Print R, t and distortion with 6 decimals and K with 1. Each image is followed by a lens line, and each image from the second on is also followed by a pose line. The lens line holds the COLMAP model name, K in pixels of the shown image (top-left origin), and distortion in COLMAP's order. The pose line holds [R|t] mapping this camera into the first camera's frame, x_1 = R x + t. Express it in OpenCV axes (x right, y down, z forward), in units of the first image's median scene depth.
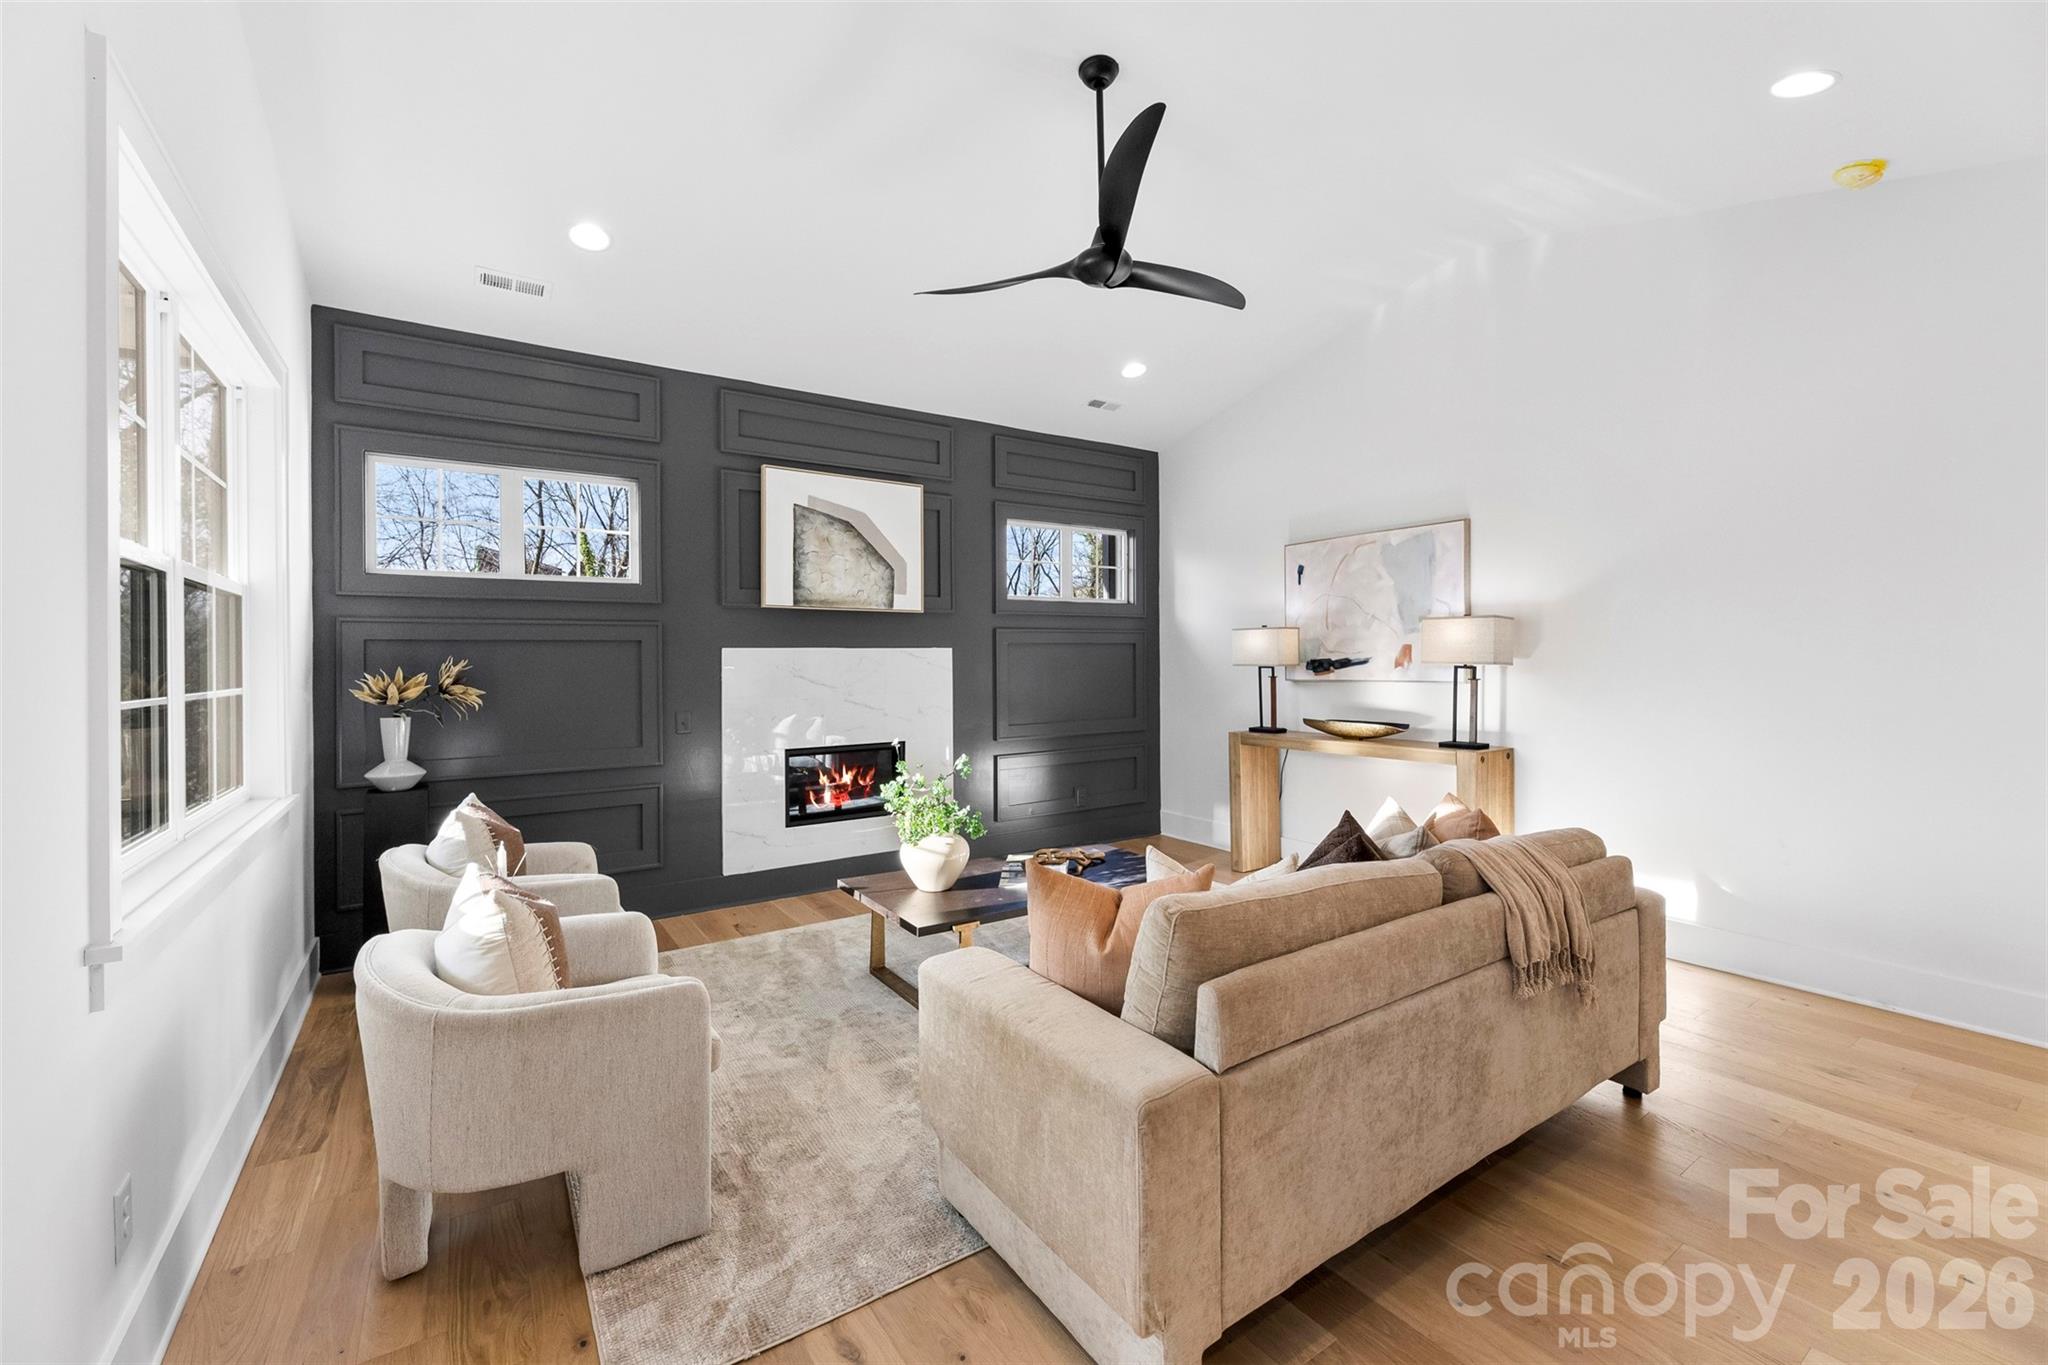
lens RADIAL K [[836.7, 0, 1022.9], [0, 836.7, 656.6], [0, 0, 1]] dist [0.000149, 0.000767]
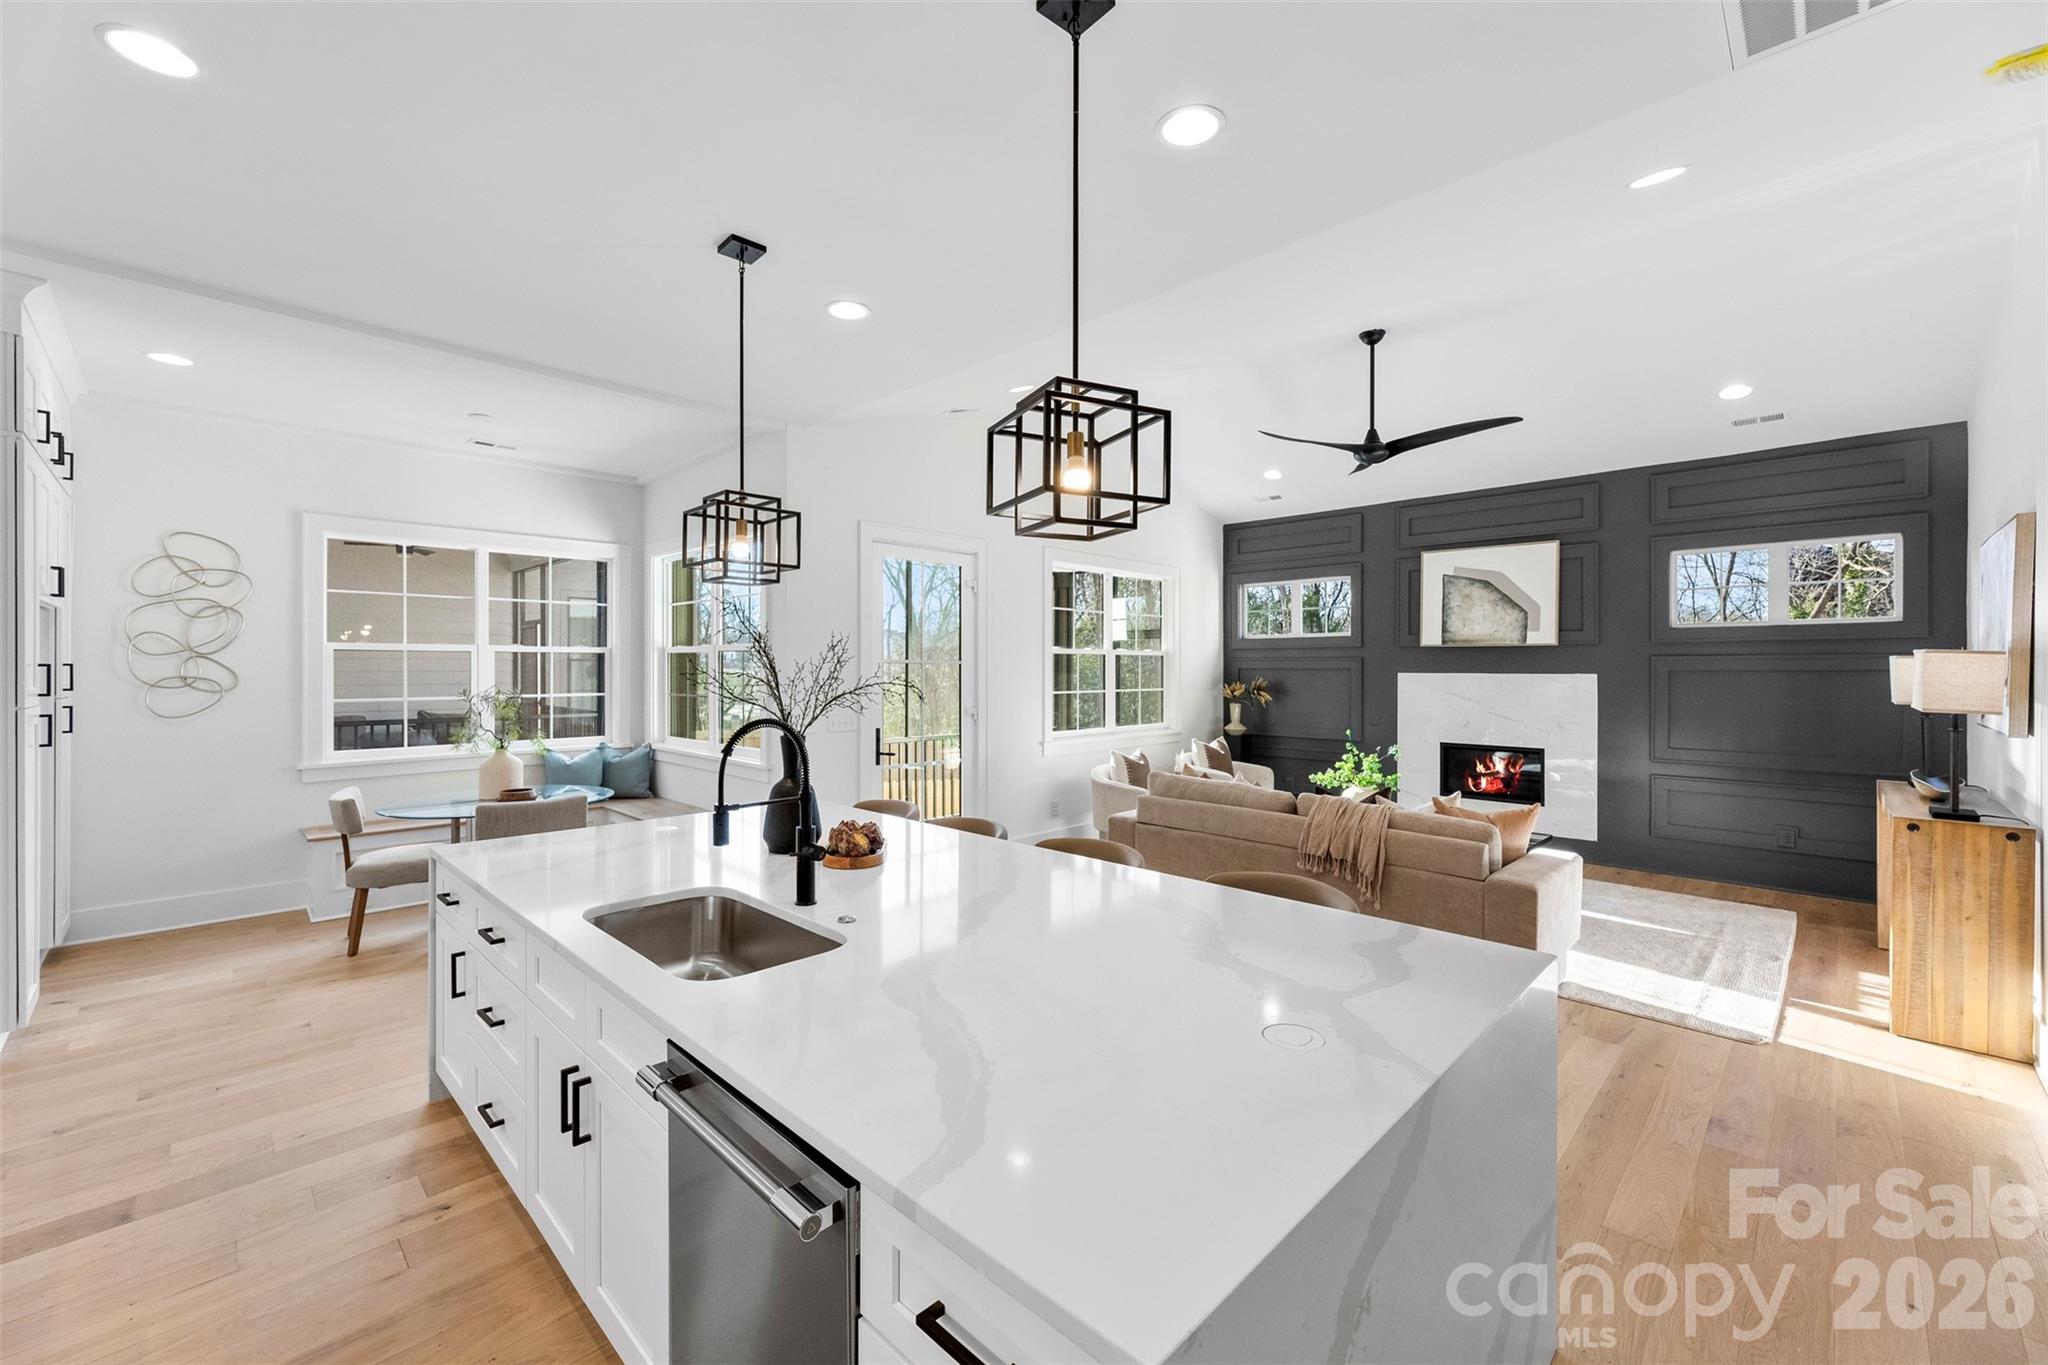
lens RADIAL K [[836.7, 0, 1011.2], [0, 836.7, 672.5], [0, 0, 1]] dist [0.000149, 0.000767]
pose [[0.191656, 0.015690, -0.981337, 1.043302], [0.002231, 0.999863, 0.016422, -0.038325], [0.981460, -0.005337, 0.191595, -0.021865]]
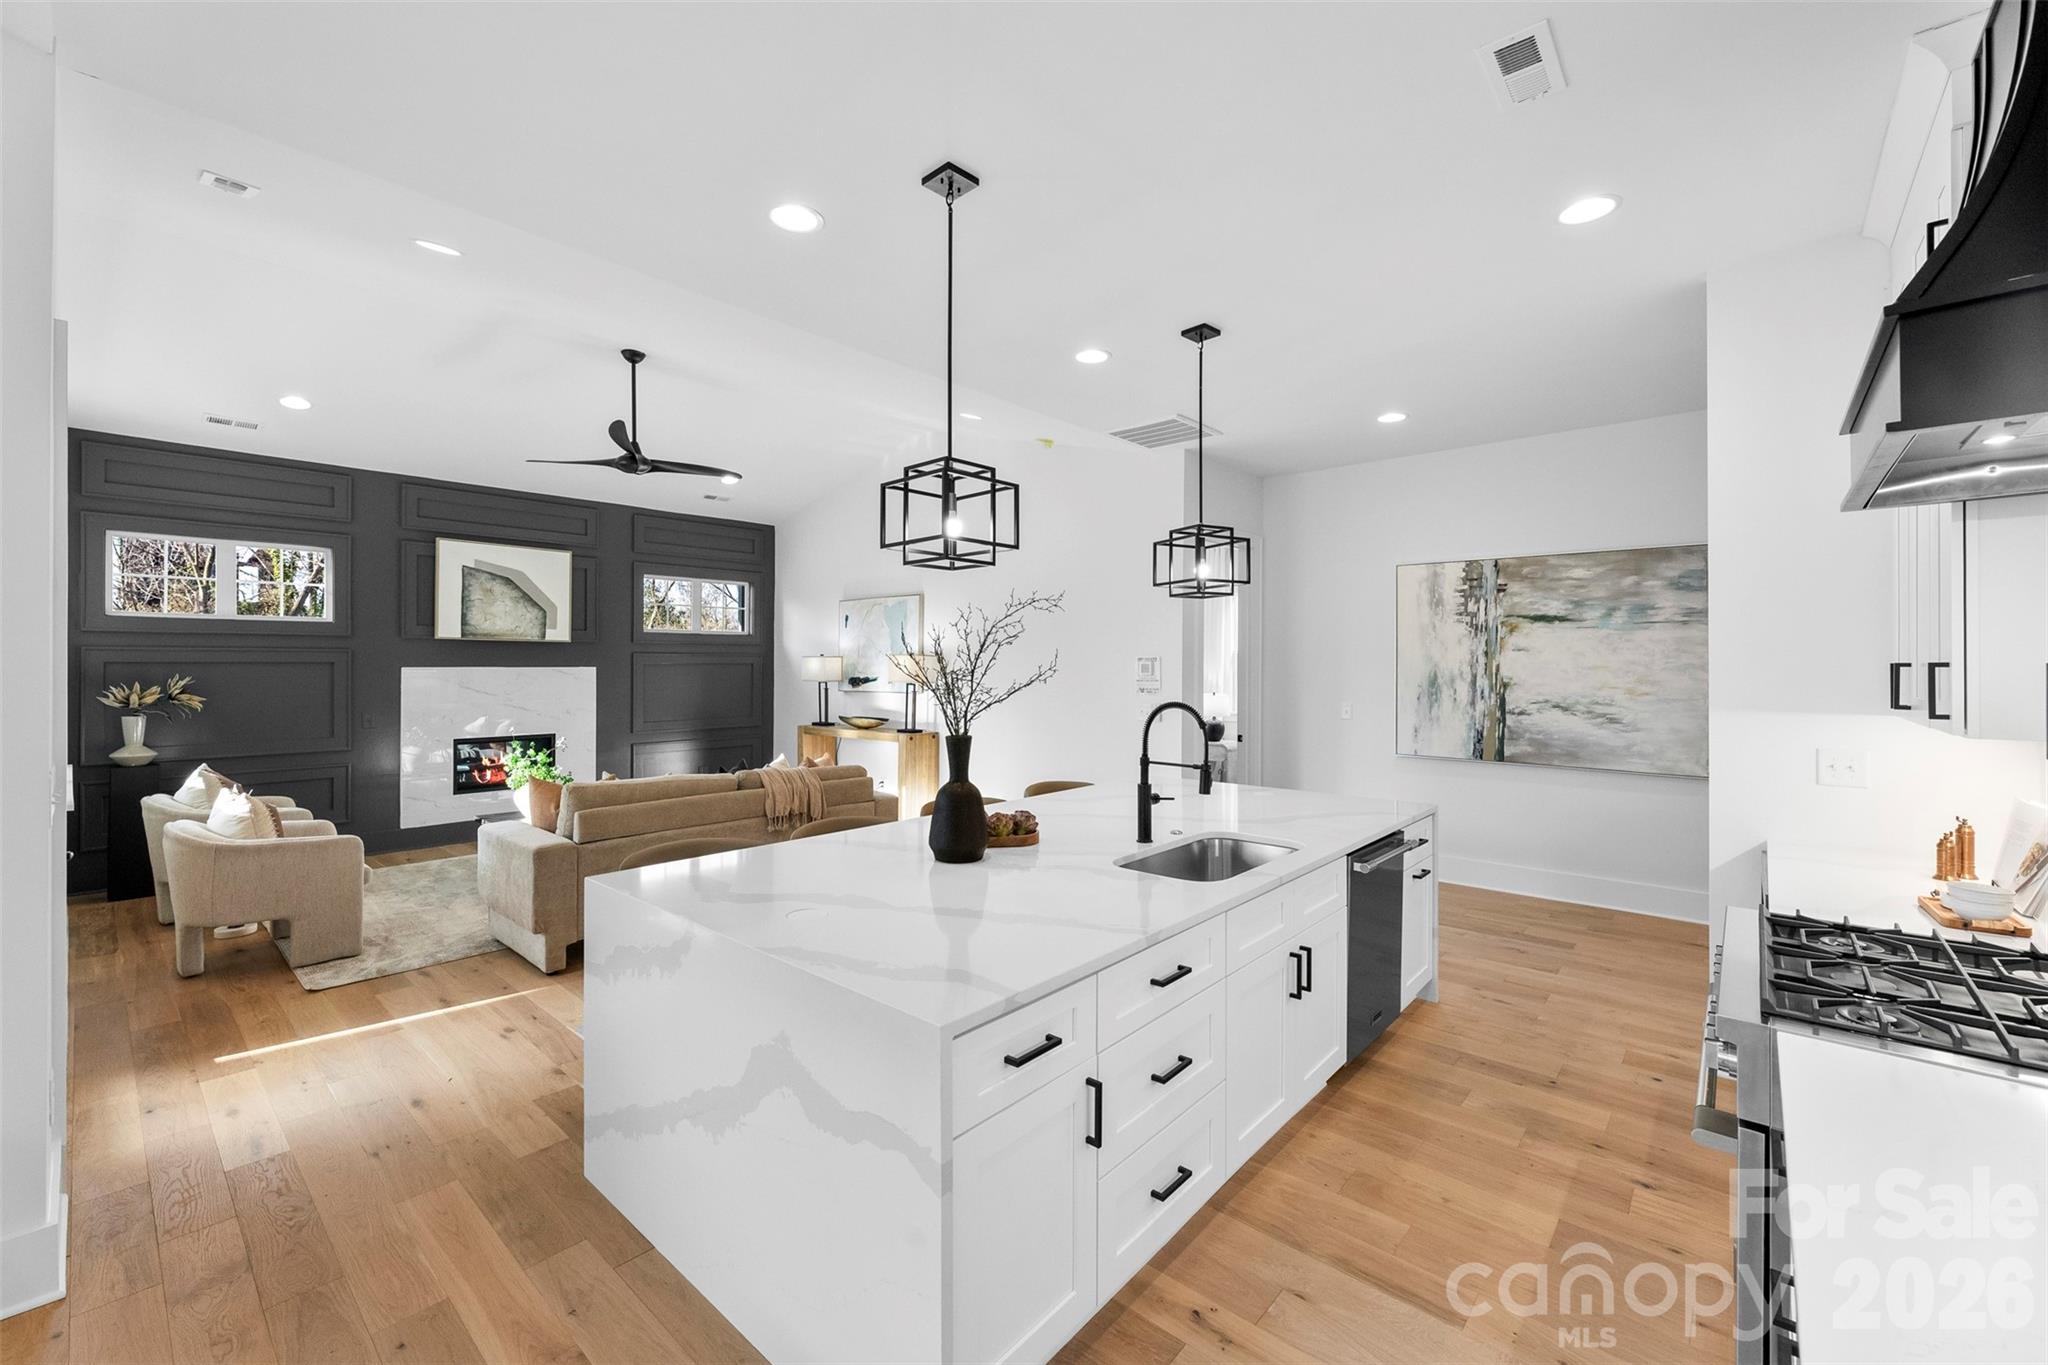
lens RADIAL K [[836.7, 0, 1025.0], [0, 836.7, 662.3], [0, 0, 1]] dist [0.000149, 0.000767]
pose [[0.968129, 0.011302, 0.250196, 0.302076], [-0.011742, 0.999931, 0.000266, -0.031300], [-0.250175, -0.003195, 0.968195, -0.623317]]
